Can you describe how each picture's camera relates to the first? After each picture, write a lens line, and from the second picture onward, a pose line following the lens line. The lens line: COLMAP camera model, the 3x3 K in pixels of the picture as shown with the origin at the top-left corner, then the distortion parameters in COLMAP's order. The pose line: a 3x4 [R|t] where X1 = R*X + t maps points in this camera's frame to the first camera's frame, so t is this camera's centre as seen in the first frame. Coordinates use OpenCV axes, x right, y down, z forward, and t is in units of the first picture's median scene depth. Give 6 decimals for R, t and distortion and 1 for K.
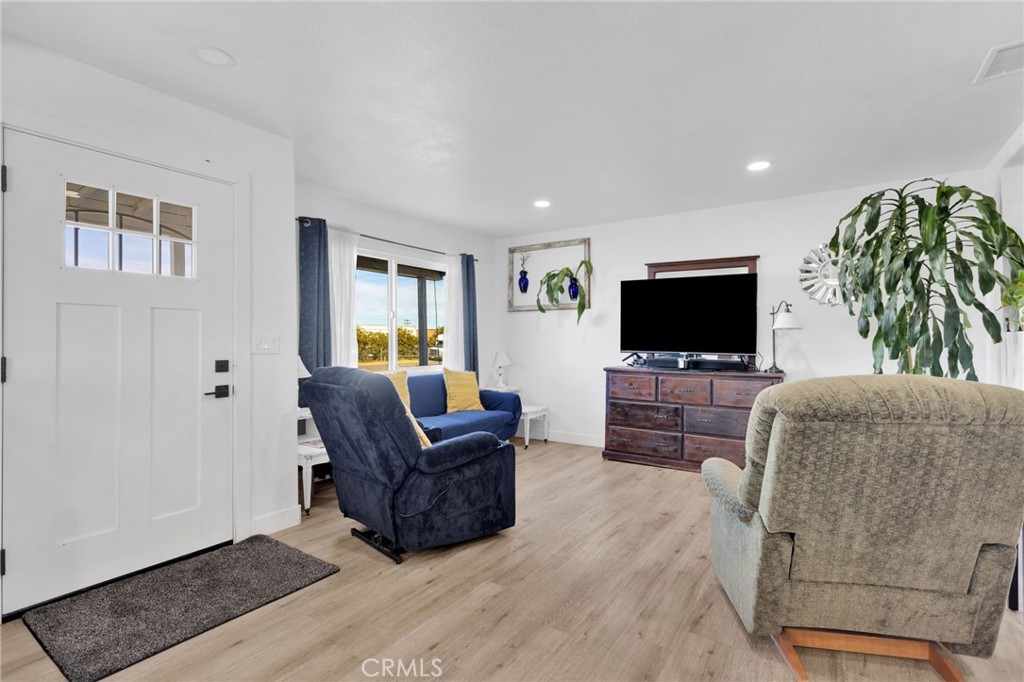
lens RADIAL K [[489.2, 0, 508.9], [0, 489.2, 340.1], [0, 0, 1]] dist [0.017099, 0.000710]
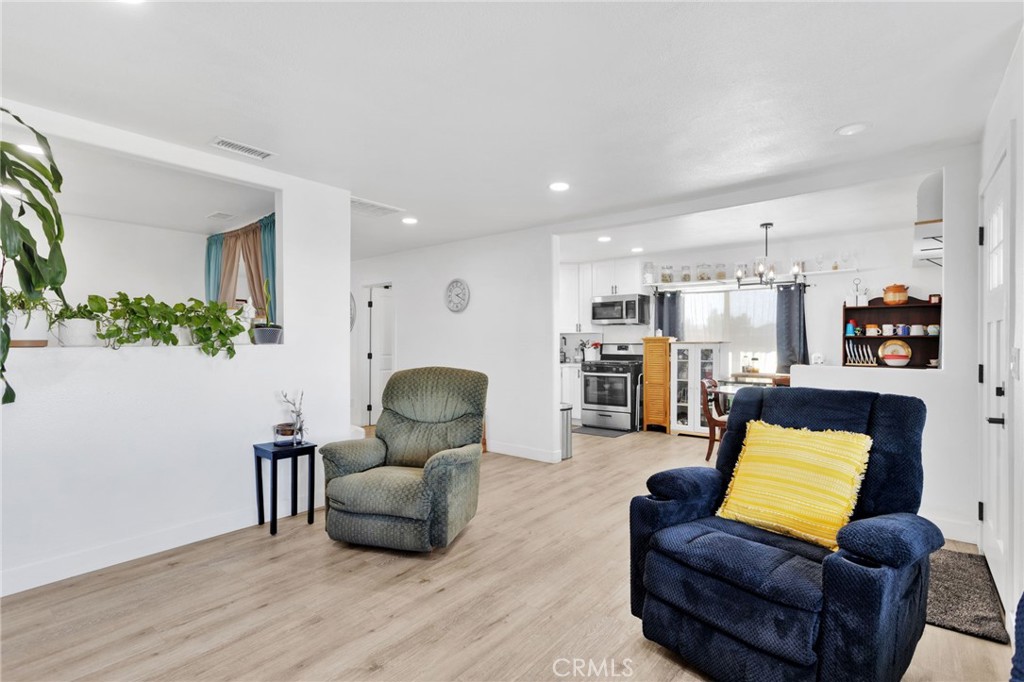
lens RADIAL K [[489.2, 0, 509.8], [0, 489.2, 342.1], [0, 0, 1]] dist [0.017099, 0.000710]
pose [[-0.996235, 0.001968, 0.086670, 0.135410], [0.002214, 0.999994, 0.002742, -0.032136], [-0.086664, 0.002923, -0.996233, 1.879729]]
